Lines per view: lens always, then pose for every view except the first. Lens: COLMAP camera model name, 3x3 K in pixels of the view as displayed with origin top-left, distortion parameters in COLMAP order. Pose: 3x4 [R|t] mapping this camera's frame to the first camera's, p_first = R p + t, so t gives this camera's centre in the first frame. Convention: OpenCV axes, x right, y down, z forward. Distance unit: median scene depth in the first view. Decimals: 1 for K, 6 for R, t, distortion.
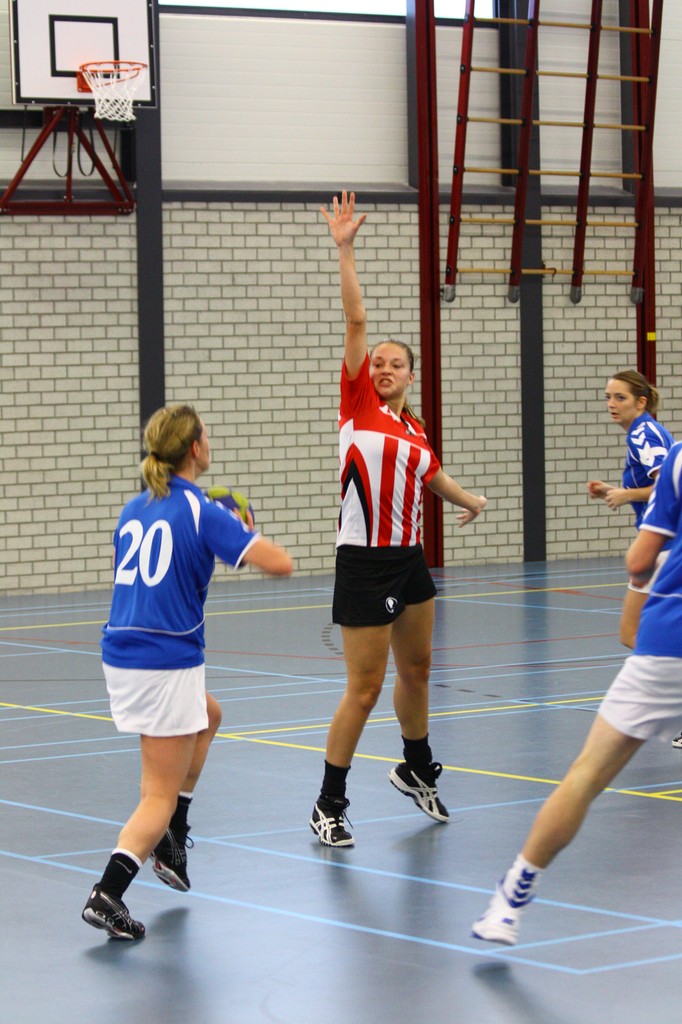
lens RADIAL K [[3604.1, 0, 341.0], [0, 3604.1, 512.0], [0, 0, 1]] dist [-0.015385, 0.694279]
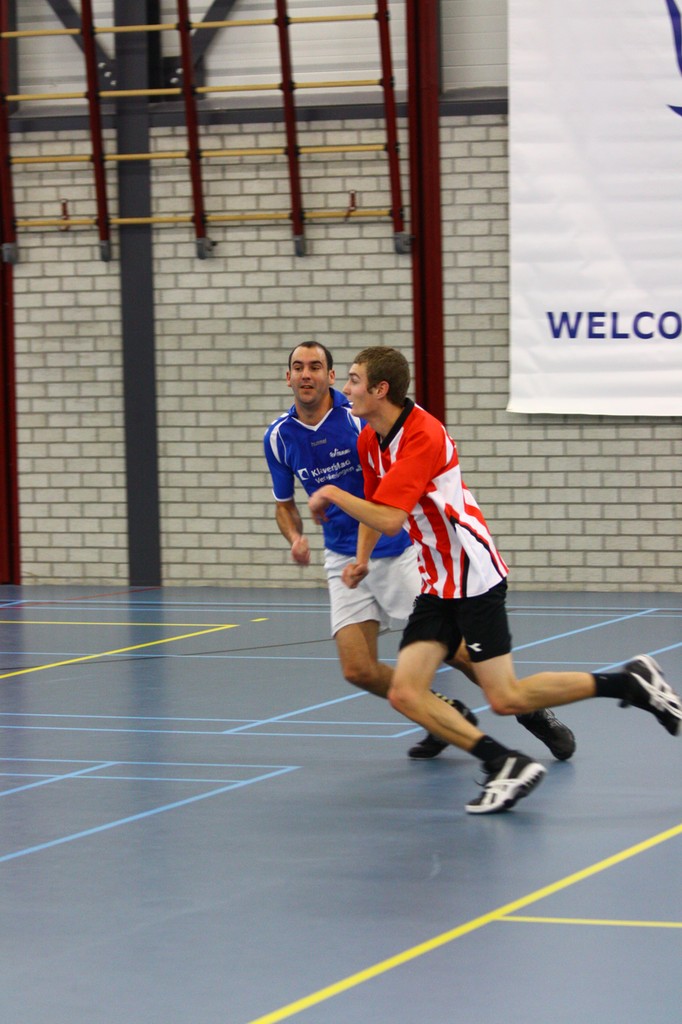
lens RADIAL K [[3993.5, 0, 341.0], [0, 3993.5, 512.0], [0, 0, 1]] dist [-0.842532, -5.532611]
pose [[0.522643, 0.054209, -0.850826, 0.799016], [-0.029088, 0.998529, 0.045752, -0.042408], [0.852055, 0.000836, 0.523451, 0.583026]]
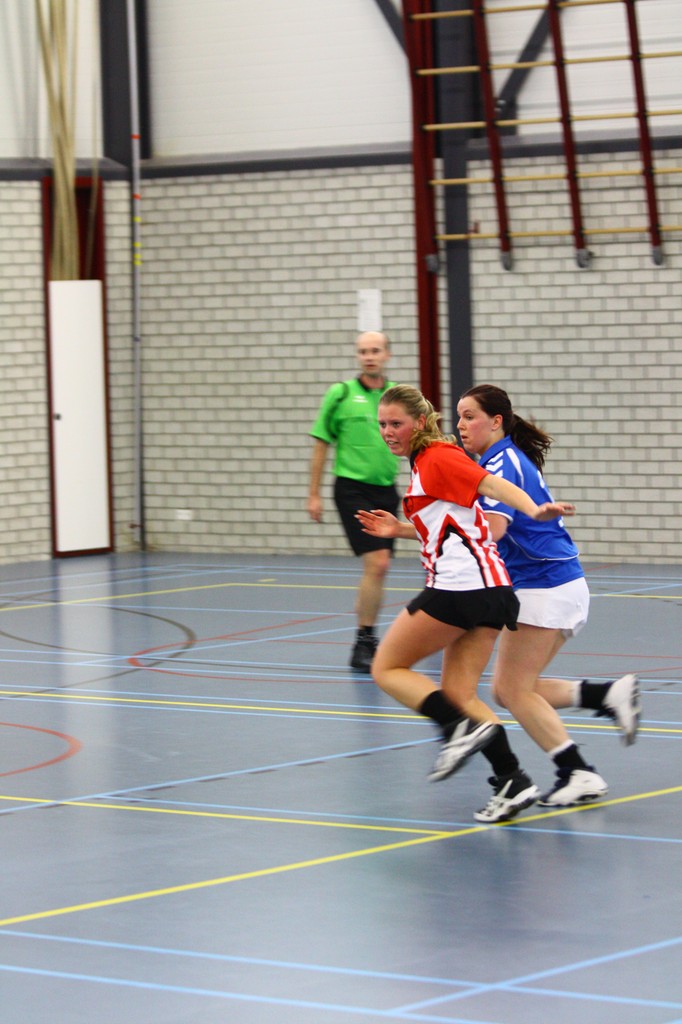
lens RADIAL K [[4041.6, 0, 341.0], [0, 4041.6, 512.0], [0, 0, 1]] dist [-0.127275, 1.165663]
pose [[0.229768, 0.060494, -0.971363, 1.015033], [-0.023575, 0.998119, 0.056584, -0.053675], [0.972960, 0.009898, 0.230762, 0.732772]]
